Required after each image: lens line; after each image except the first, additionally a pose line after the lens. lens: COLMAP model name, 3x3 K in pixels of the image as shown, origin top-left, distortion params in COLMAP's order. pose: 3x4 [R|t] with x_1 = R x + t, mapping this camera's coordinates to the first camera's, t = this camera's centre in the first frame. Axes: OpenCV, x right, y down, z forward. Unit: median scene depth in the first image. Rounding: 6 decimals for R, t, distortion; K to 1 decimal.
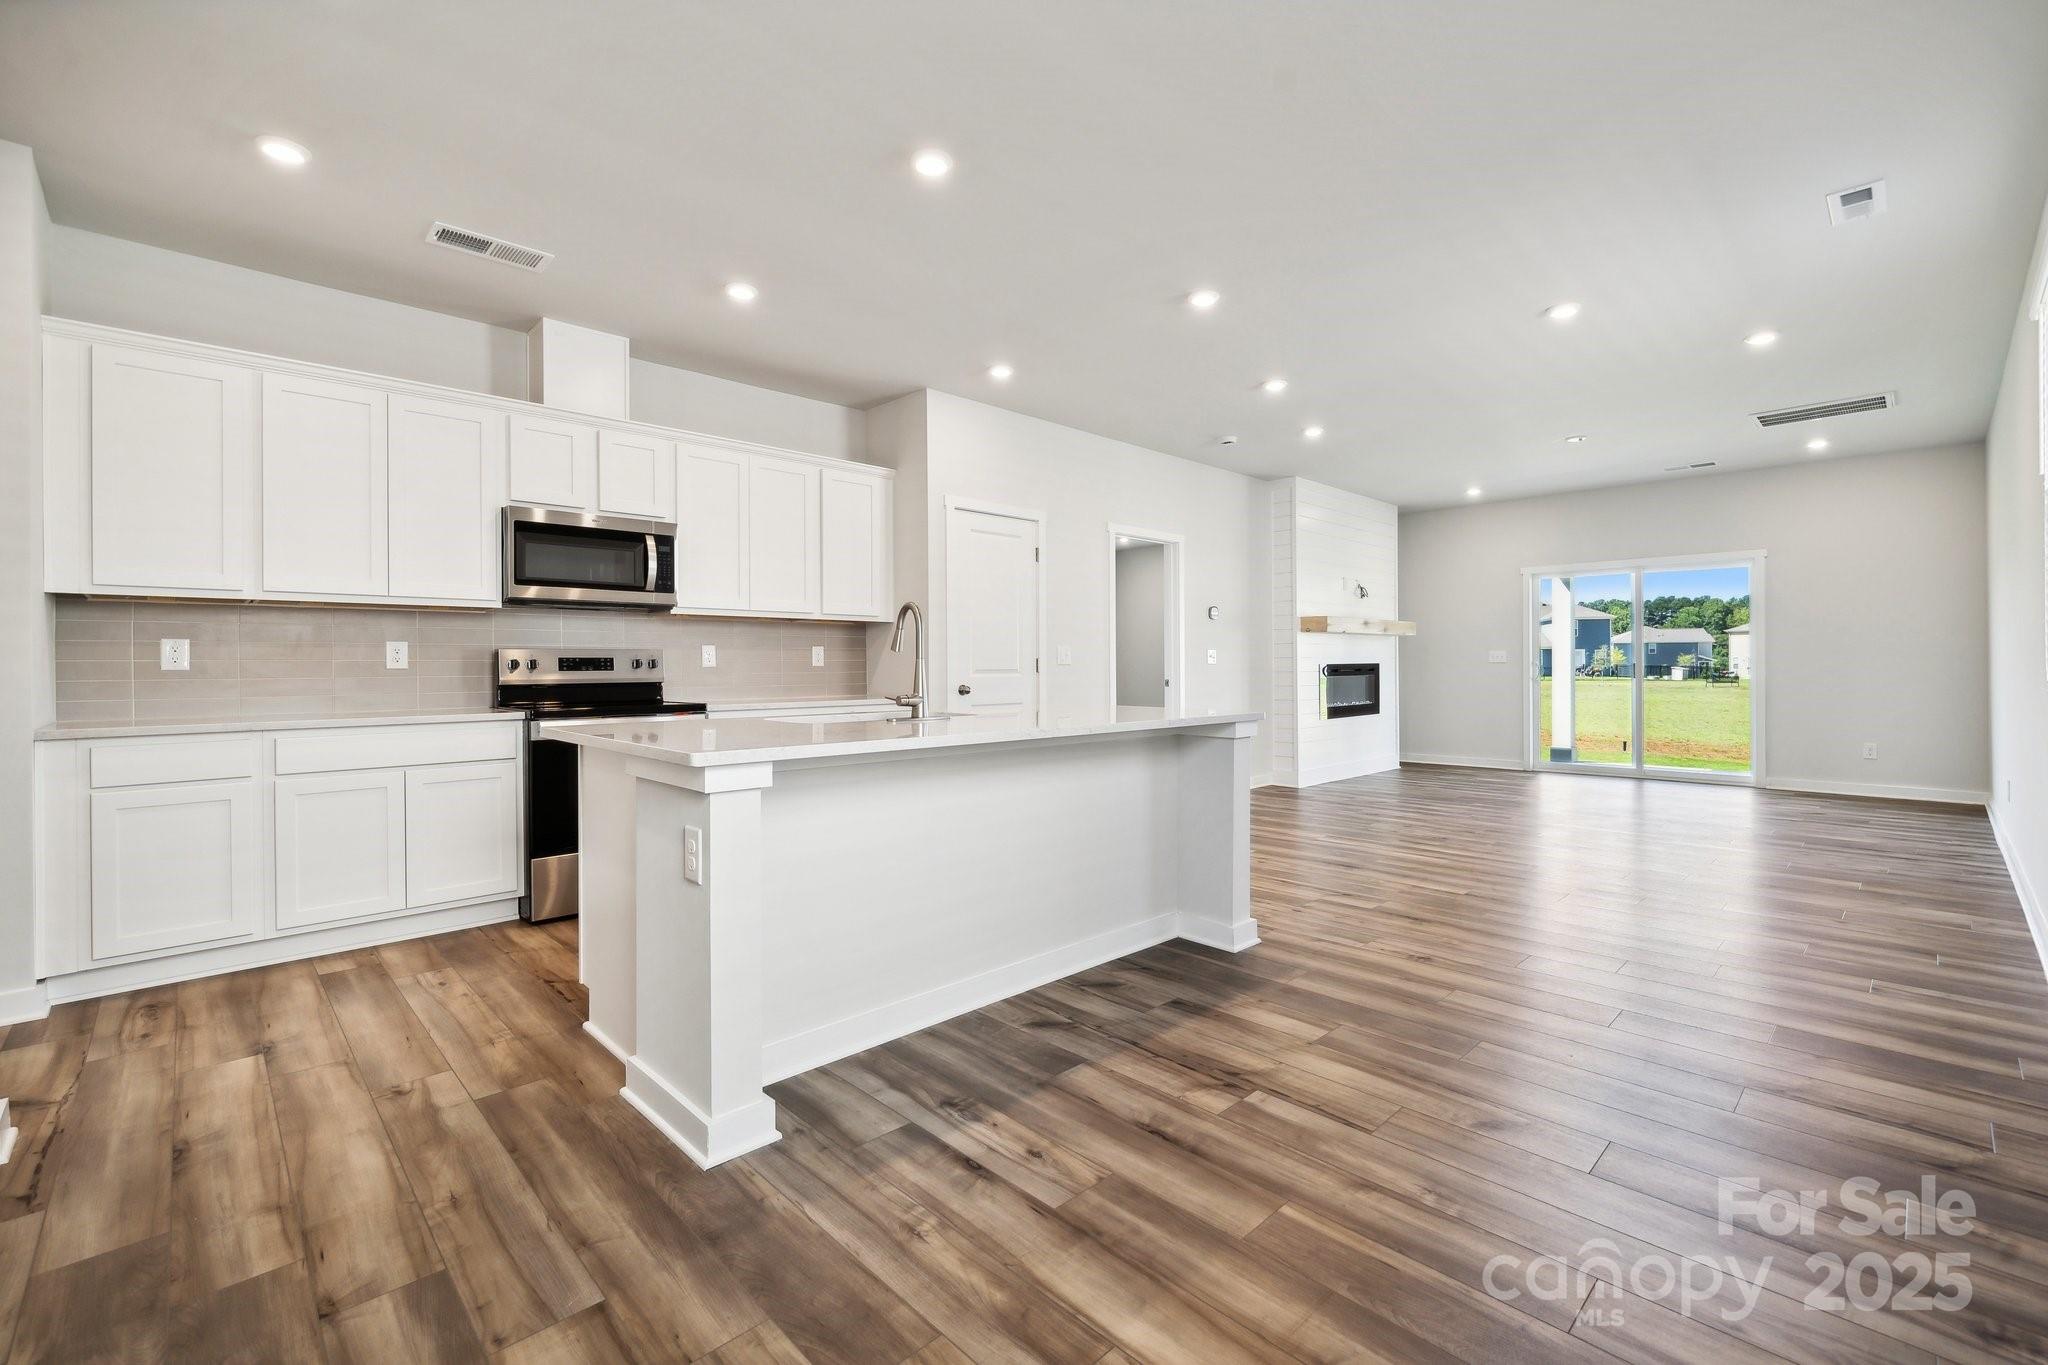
lens RADIAL K [[873.4, 0, 1046.6], [0, 873.4, 672.5], [0, 0, 1]] dist [0.002487, 0.000974]
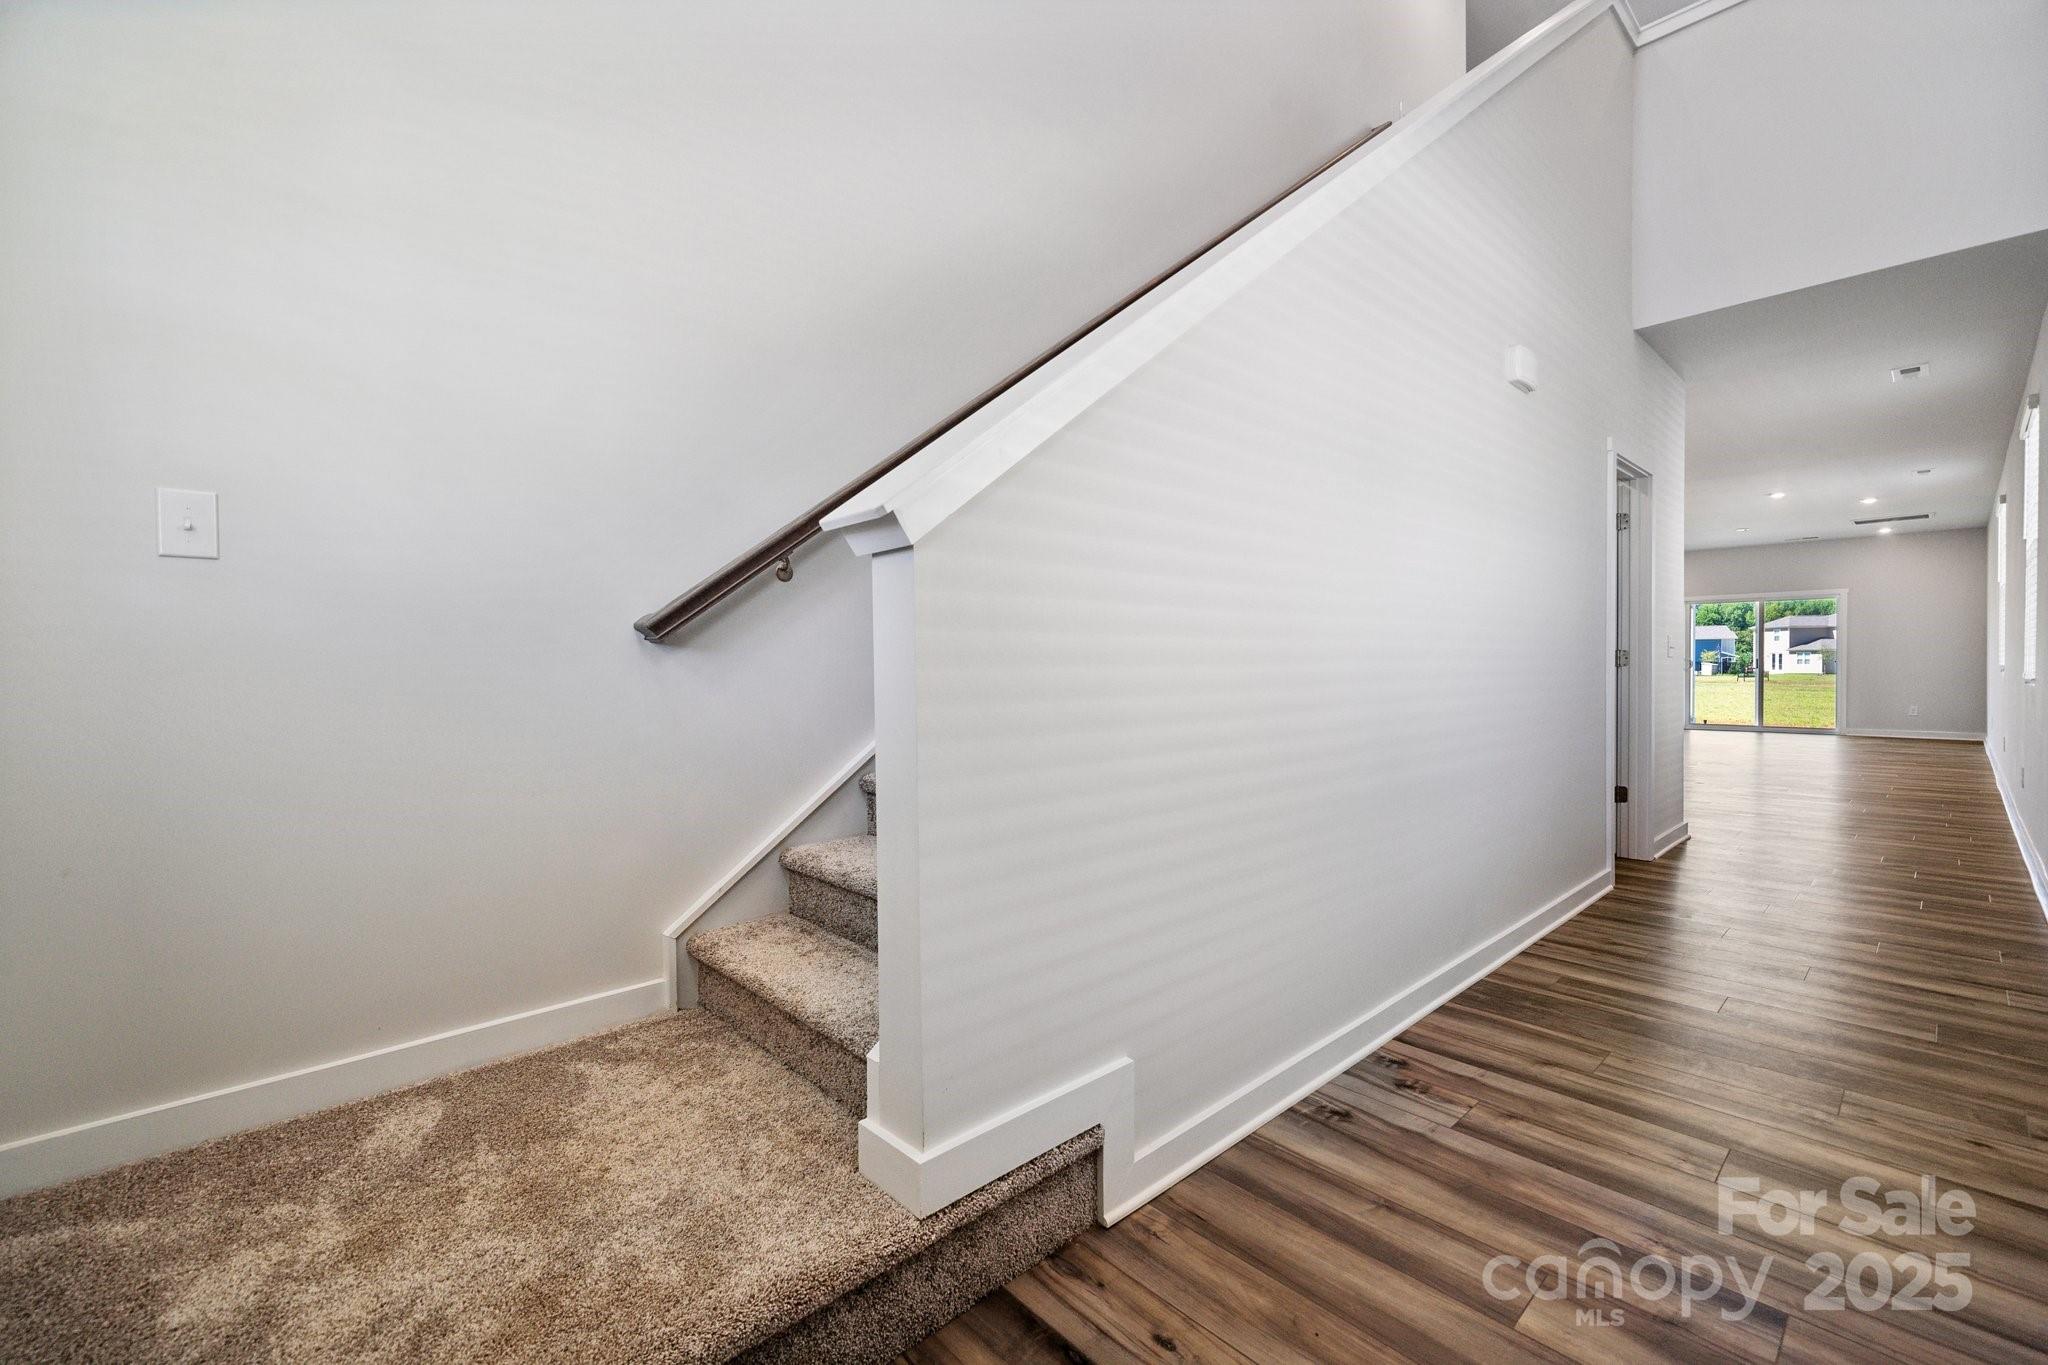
lens RADIAL K [[846.4, 0, 1024.0], [0, 846.4, 682.5], [0, 0, 1]] dist [-0.001256, -0.000515]
pose [[0.999117, -0.000237, -0.042017, -0.904619], [0.000907, 0.999873, 0.015906, 0.010305], [0.042008, -0.015930, 0.998990, -0.895631]]
